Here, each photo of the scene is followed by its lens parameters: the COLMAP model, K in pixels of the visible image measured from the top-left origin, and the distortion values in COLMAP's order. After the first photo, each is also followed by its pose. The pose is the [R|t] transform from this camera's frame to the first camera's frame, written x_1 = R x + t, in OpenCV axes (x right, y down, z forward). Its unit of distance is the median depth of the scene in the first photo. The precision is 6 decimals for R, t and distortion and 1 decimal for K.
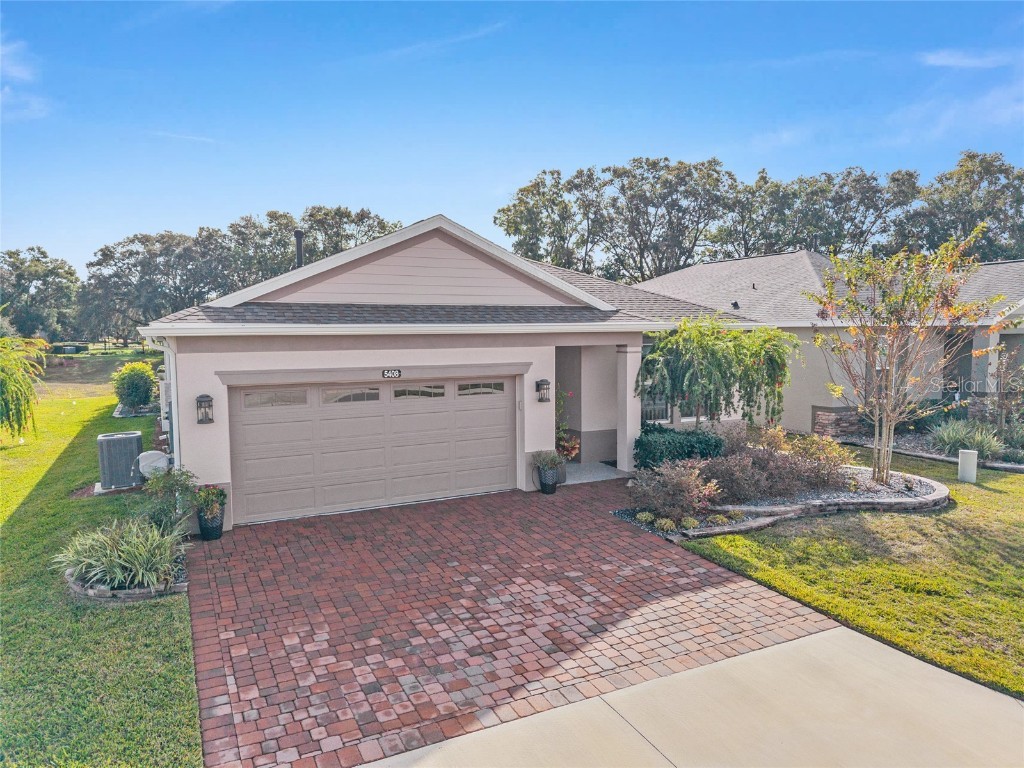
lens RADIAL K [[683.0, 0, 507.2], [0, 683.0, 389.5], [0, 0, 1]] dist [0.031401, -0.032126]
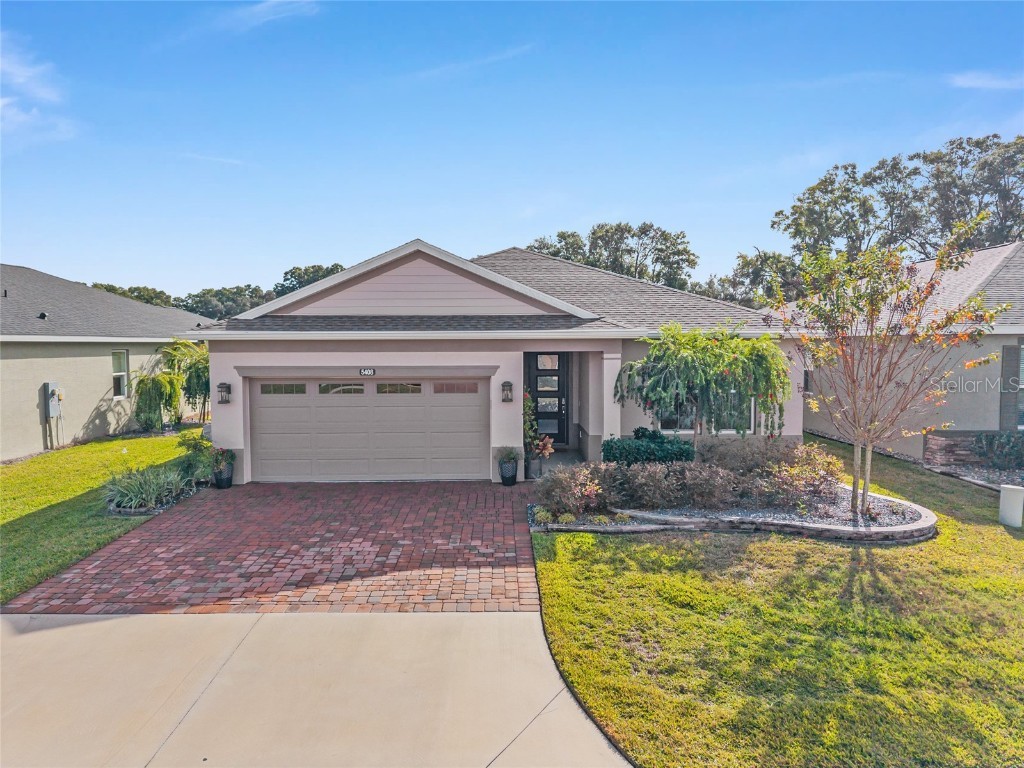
lens RADIAL K [[683.0, 0, 507.8], [0, 683.0, 392.2], [0, 0, 1]] dist [0.031401, -0.032126]
pose [[0.897125, 0.035514, -0.440347, 0.544324], [-0.041488, 0.999131, -0.003944, 0.006801], [0.439824, 0.021807, 0.897819, 0.012497]]
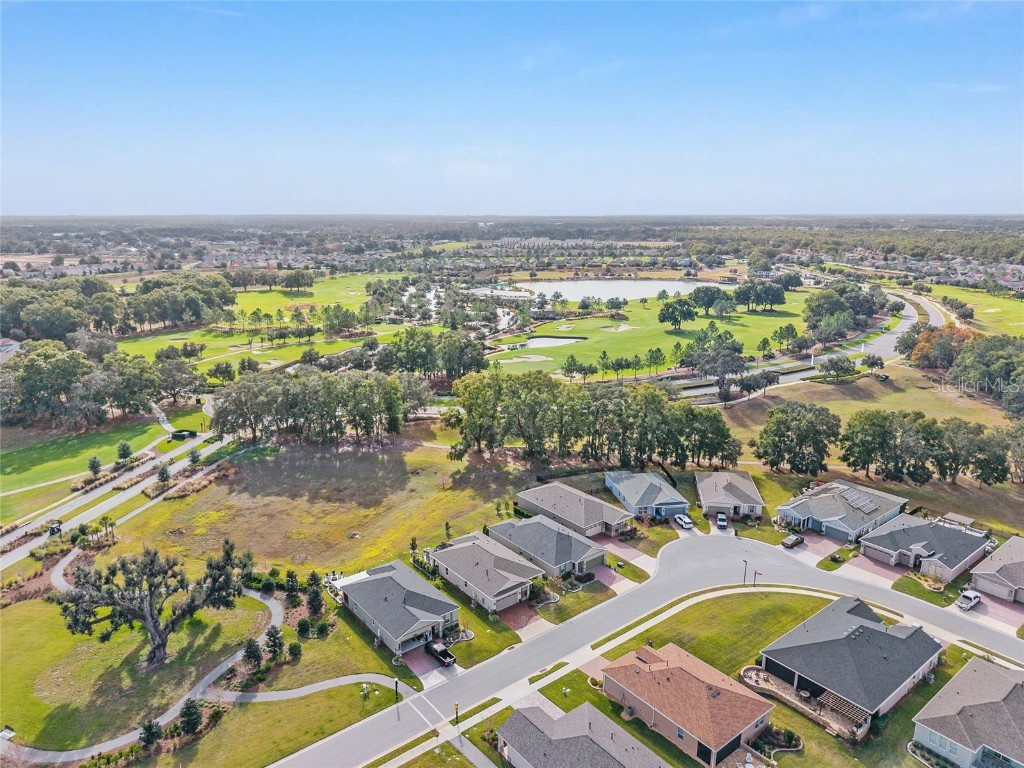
lens RADIAL K [[683.0, 0, 504.9], [0, 683.0, 388.9], [0, 0, 1]] dist [0.031401, -0.032126]
pose [[0.980557, -0.044783, 0.191056, -1.932332], [0.012626, 0.985992, 0.166314, -4.587461], [-0.195828, -0.160668, 0.967387, -8.106201]]
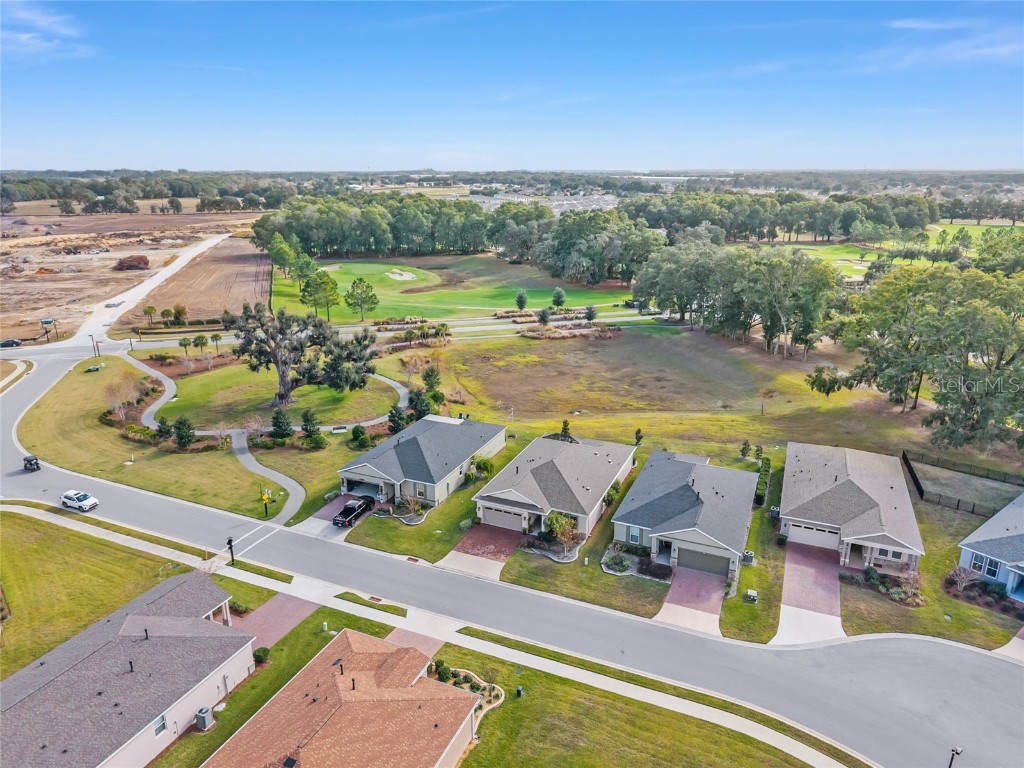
lens RADIAL K [[683.0, 0, 503.1], [0, 683.0, 393.5], [0, 0, 1]] dist [0.031401, -0.032126]
pose [[0.631287, 0.245700, -0.735601, 4.154642], [-0.068706, 0.962478, 0.262516, -2.670684], [0.772500, -0.115183, 0.624481, -2.828450]]
